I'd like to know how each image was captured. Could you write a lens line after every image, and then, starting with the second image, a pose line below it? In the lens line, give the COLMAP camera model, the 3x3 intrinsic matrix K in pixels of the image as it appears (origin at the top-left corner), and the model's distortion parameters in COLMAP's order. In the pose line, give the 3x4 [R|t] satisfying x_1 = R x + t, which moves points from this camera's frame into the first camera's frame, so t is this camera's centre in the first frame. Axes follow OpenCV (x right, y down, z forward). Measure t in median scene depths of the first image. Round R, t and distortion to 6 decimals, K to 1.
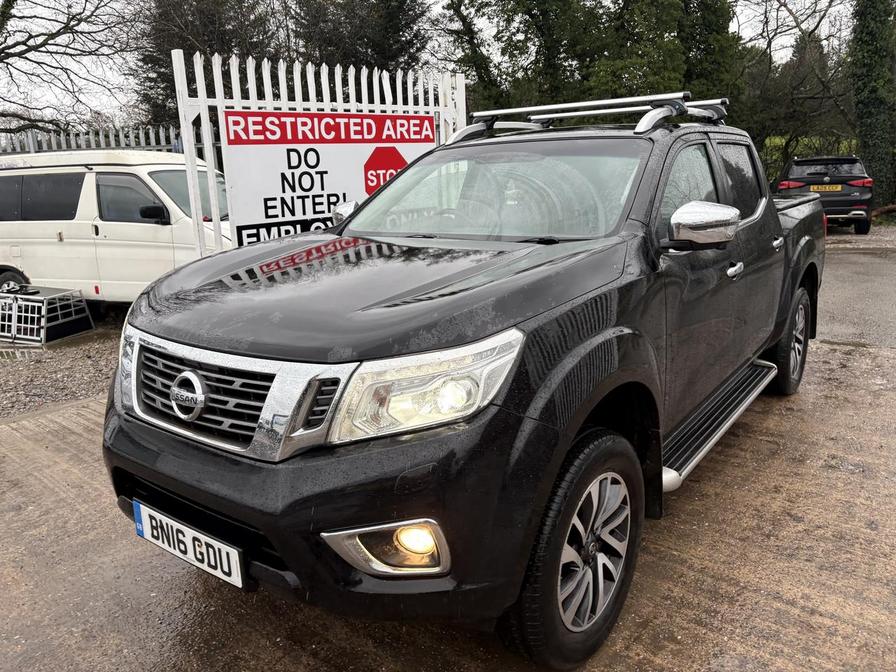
lens RADIAL K [[675.0, 0, 445.6], [0, 675.0, 326.1], [0, 0, 1]] dist [0.027879, -0.027199]
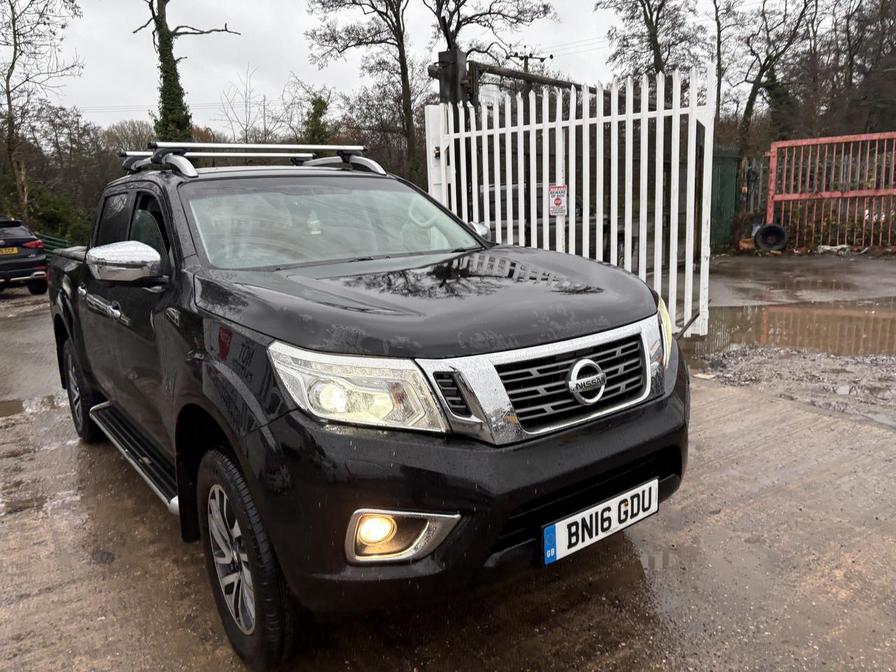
lens RADIAL K [[675.0, 0, 464.8], [0, 675.0, 325.9], [0, 0, 1]] dist [0.027879, -0.027199]
pose [[0.272553, -0.149143, 0.950511, -0.467545], [0.245412, 0.966012, 0.081205, -0.038231], [-0.930316, 0.211135, 0.299891, 0.272749]]
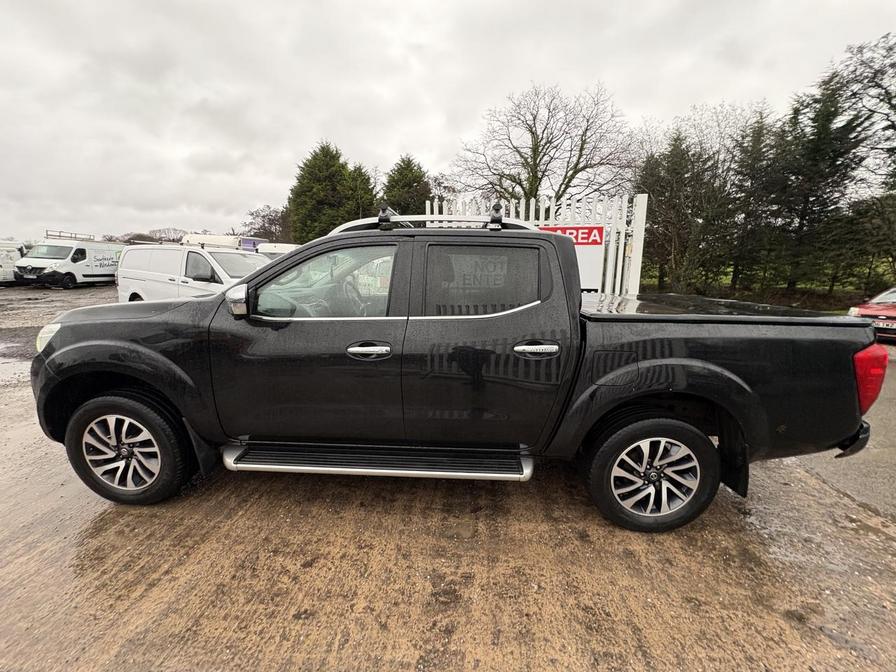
lens RADIAL K [[356.1, 0, 446.6], [0, 356.1, 338.8], [0, 0, 1]] dist [0.000606, 0.000170]
pose [[0.566061, 0.210953, -0.796915, 0.535503], [-0.219925, 0.970312, 0.100637, -0.103850], [0.794486, 0.118295, 0.595649, 0.394216]]
